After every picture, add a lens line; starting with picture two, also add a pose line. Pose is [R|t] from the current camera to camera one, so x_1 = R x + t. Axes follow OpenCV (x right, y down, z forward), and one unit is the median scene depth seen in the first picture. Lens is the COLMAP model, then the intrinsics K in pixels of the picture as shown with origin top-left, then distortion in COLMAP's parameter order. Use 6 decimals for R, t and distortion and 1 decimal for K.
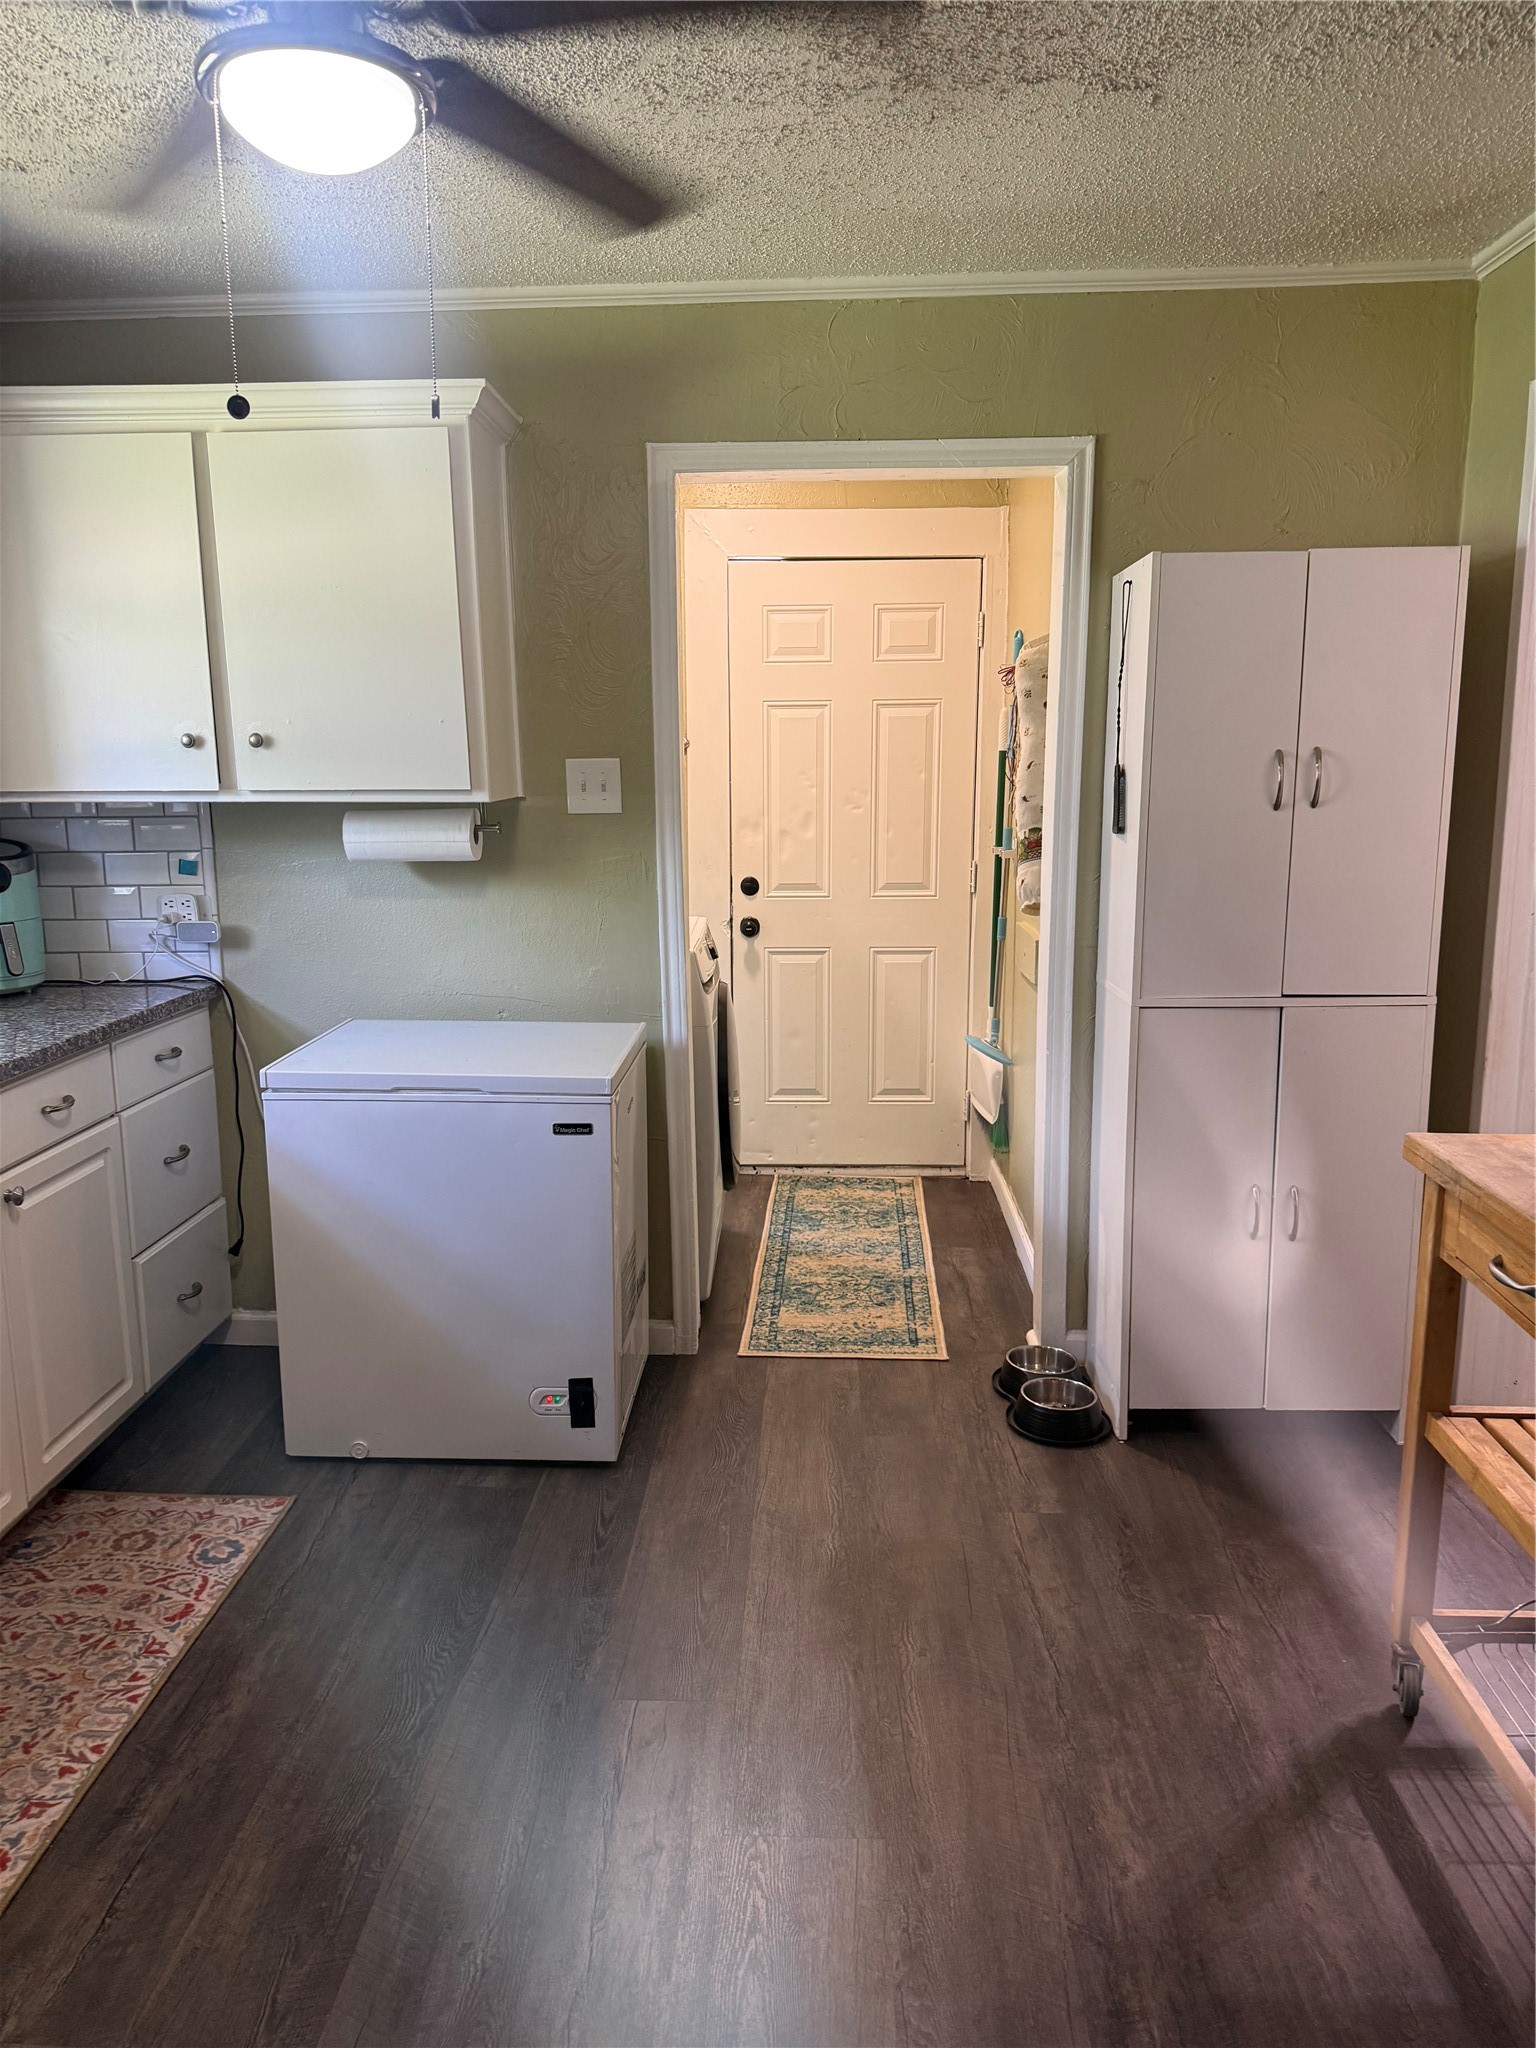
lens RADIAL K [[1417.9, 0, 727.8], [0, 1417.9, 1021.4], [0, 0, 1]] dist [0.170766, -0.131314]
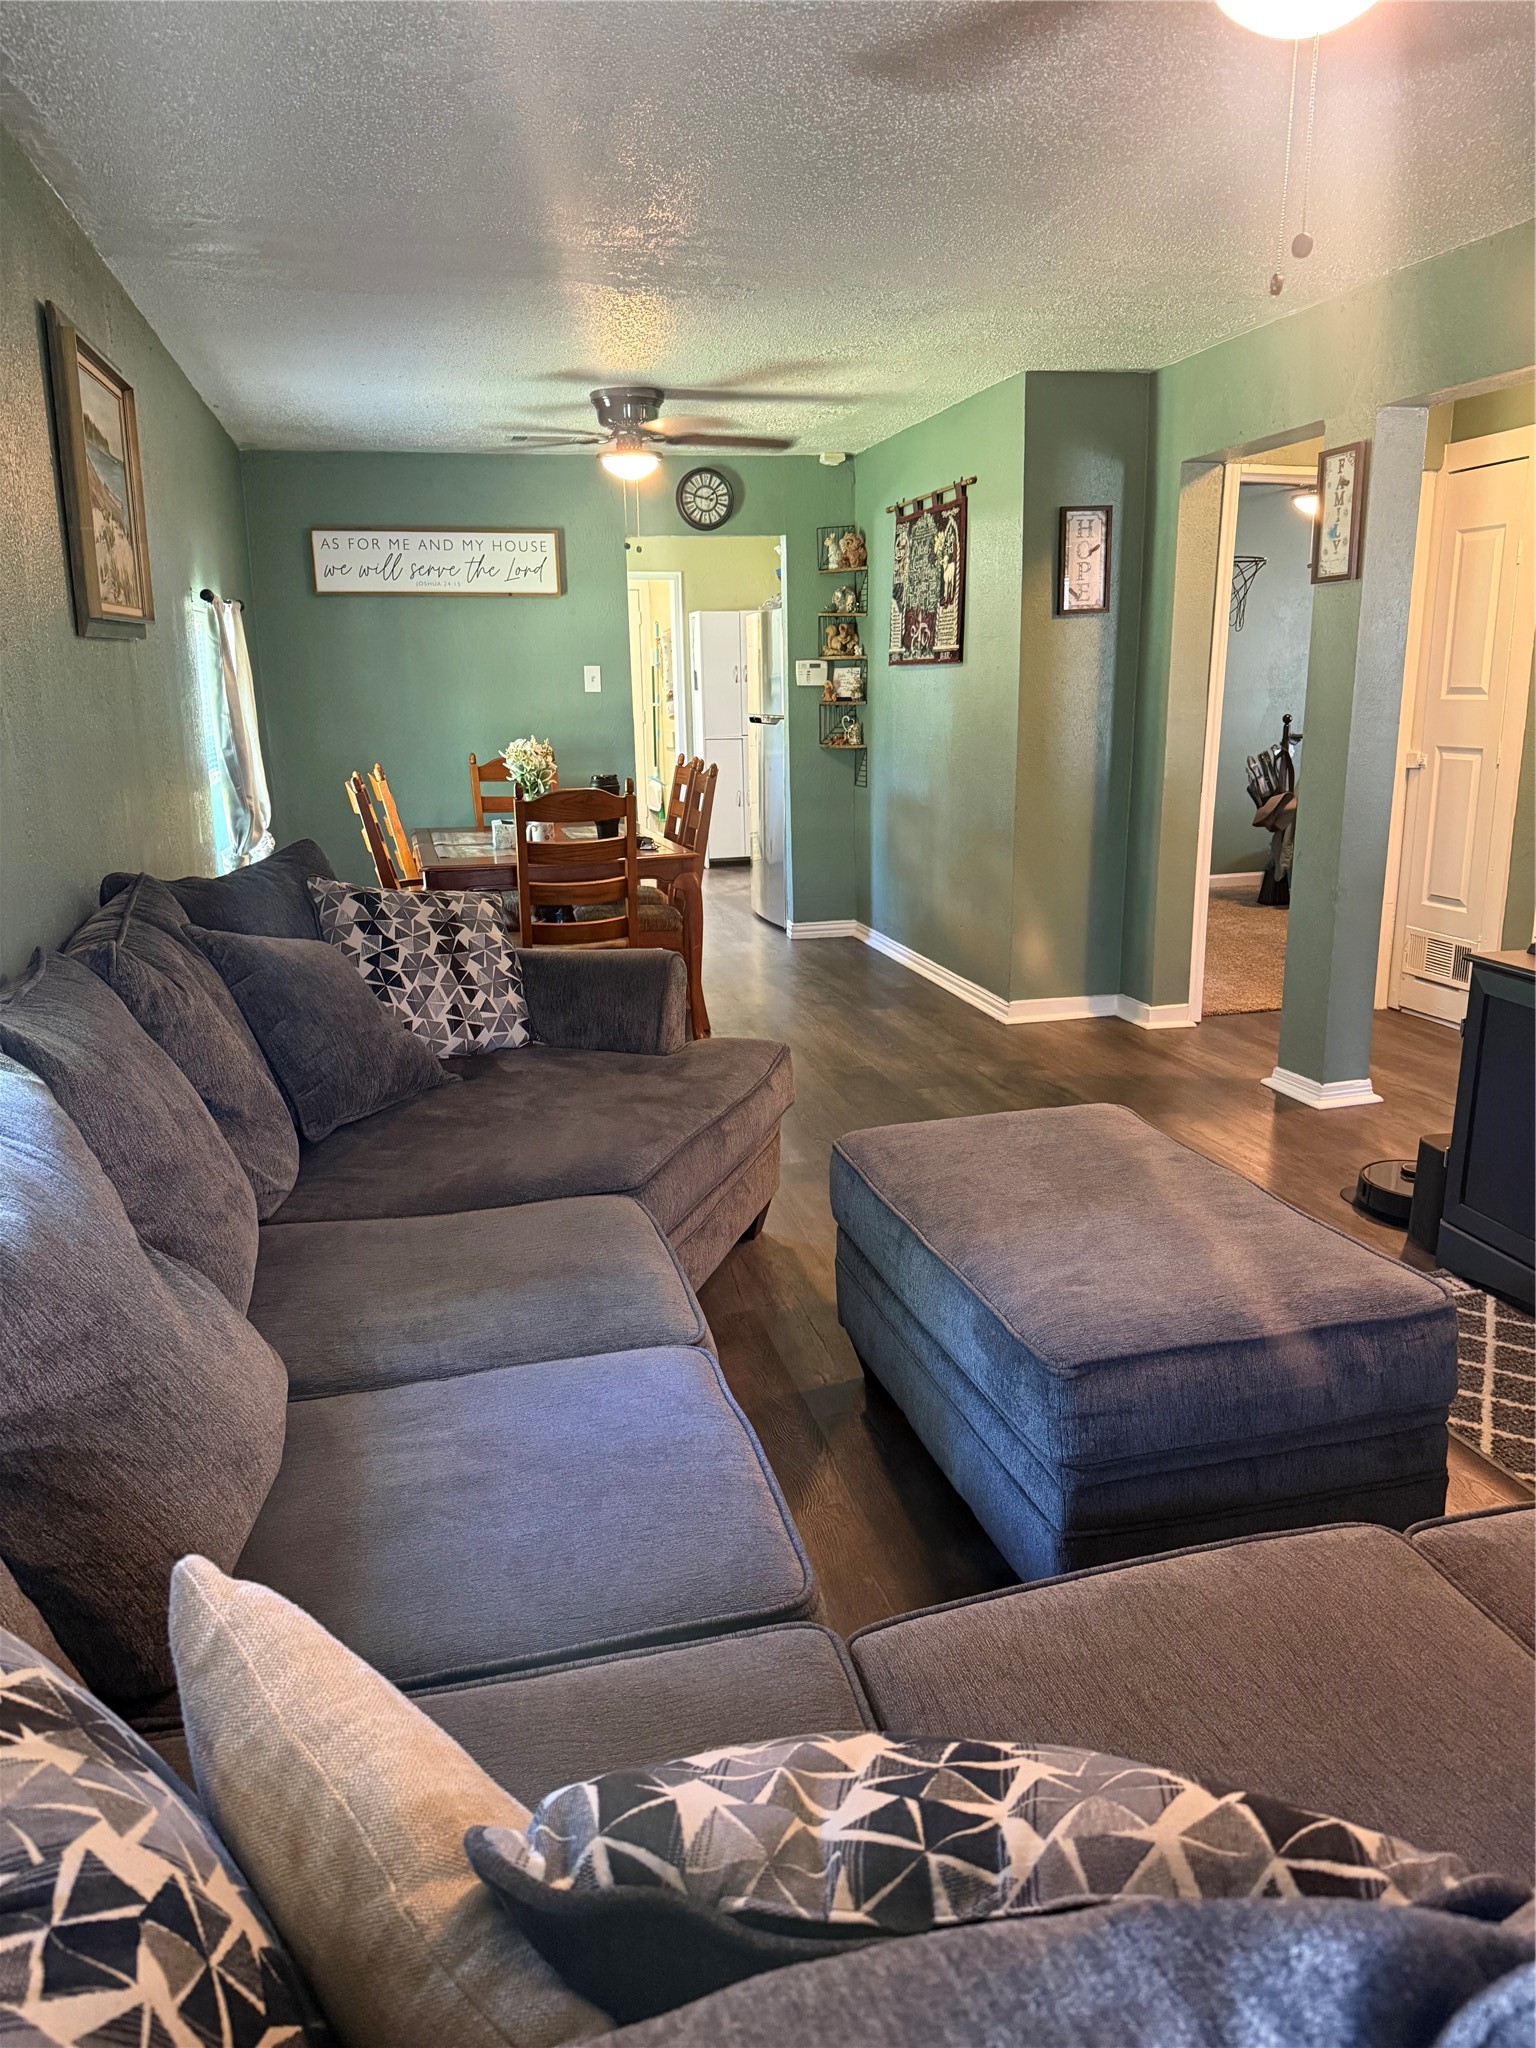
lens RADIAL K [[1444.4, 0, 773.5], [0, 1444.4, 1055.4], [0, 0, 1]] dist [0.042767, -0.075603]
pose [[0.952455, -0.081981, 0.293443, -0.990462], [0.060677, 0.994866, 0.080999, 0.727312], [-0.298577, -0.059342, 0.952539, -3.728331]]
